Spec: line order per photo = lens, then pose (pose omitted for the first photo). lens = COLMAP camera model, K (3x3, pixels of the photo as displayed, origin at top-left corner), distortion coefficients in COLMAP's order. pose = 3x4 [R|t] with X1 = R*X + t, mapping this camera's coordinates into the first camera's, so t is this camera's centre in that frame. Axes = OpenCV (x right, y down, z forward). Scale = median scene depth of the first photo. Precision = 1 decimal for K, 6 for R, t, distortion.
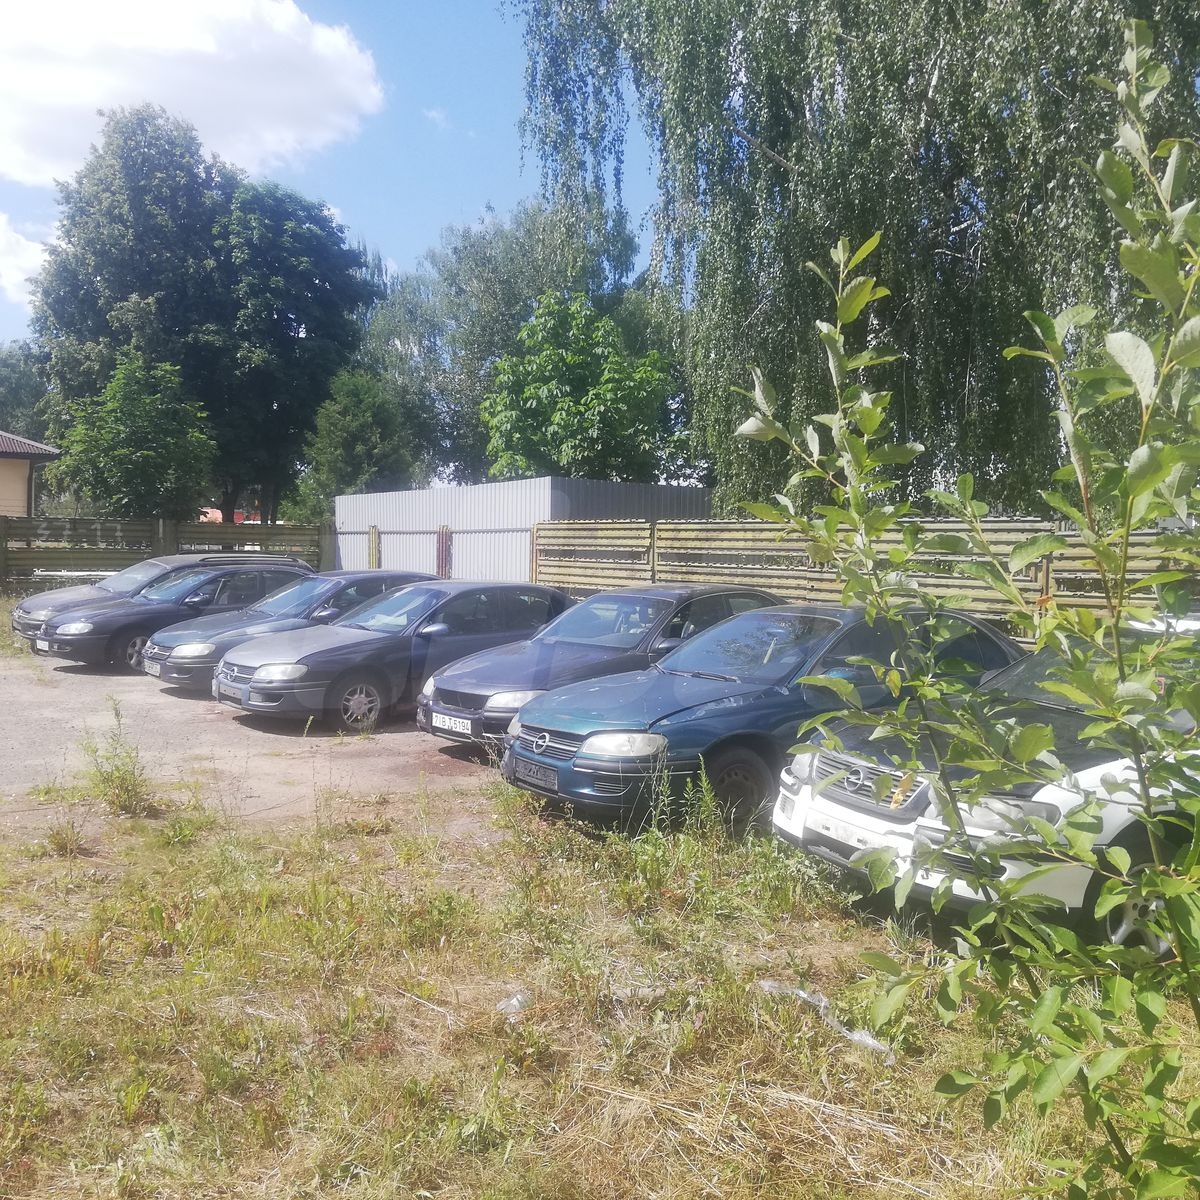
lens RADIAL K [[1176.3, 0, 600.0], [0, 1176.3, 600.0], [0, 0, 1]] dist [0.136689, -0.270489]
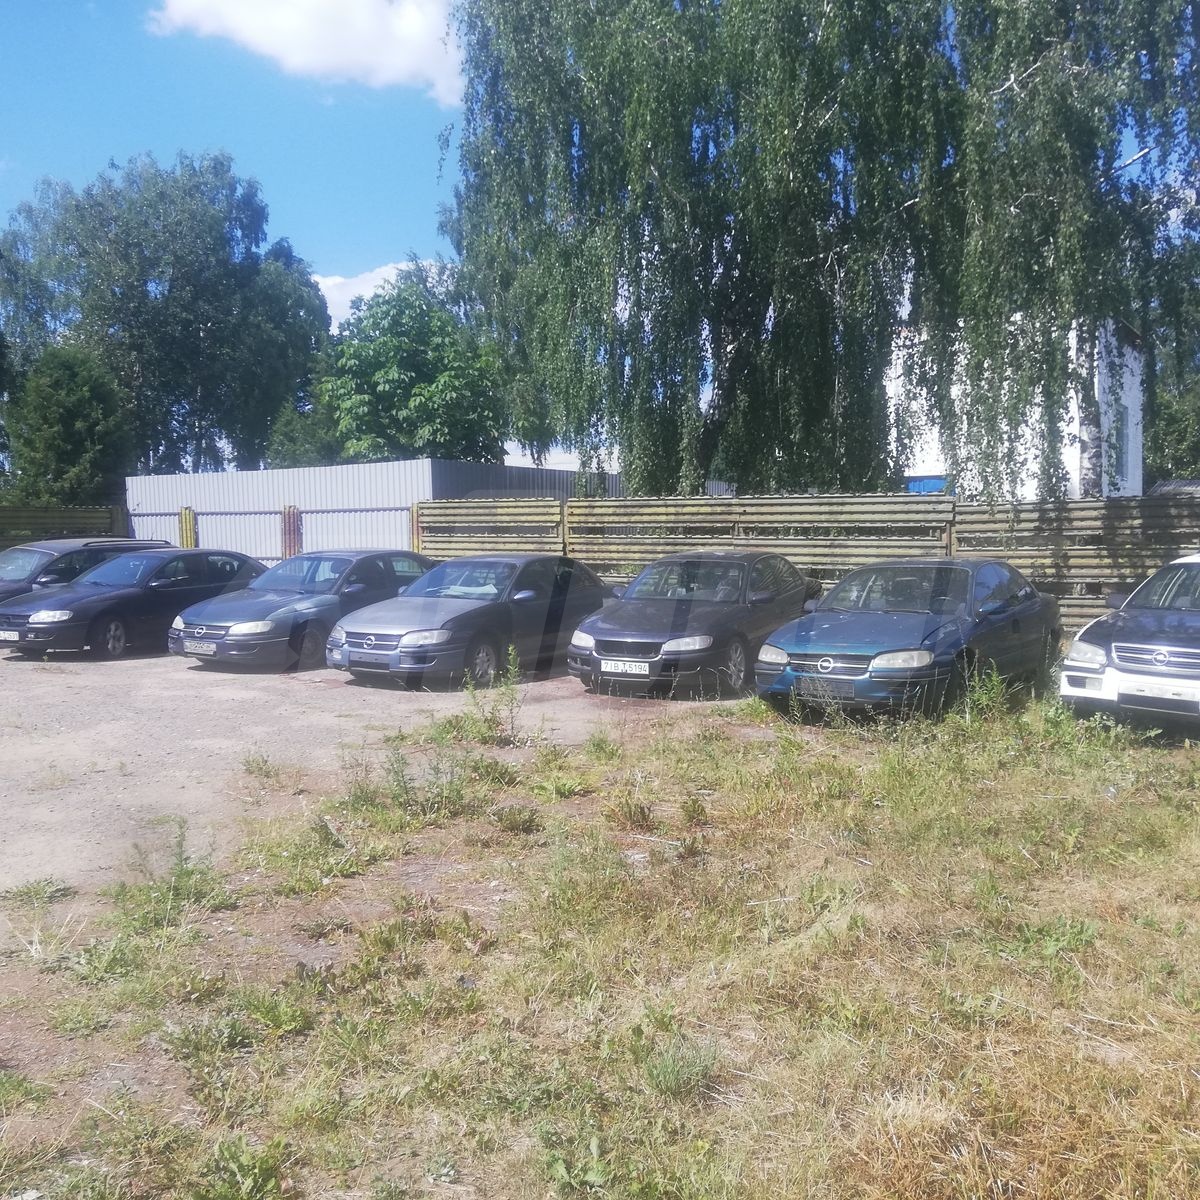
lens RADIAL K [[1176.3, 0, 600.0], [0, 1176.3, 600.0], [0, 0, 1]] dist [0.136689, -0.270489]
pose [[0.933550, -0.044899, 0.355624, -0.328840], [0.037403, 0.998910, 0.027931, -0.000315], [-0.356490, -0.012774, 0.934212, -0.074455]]
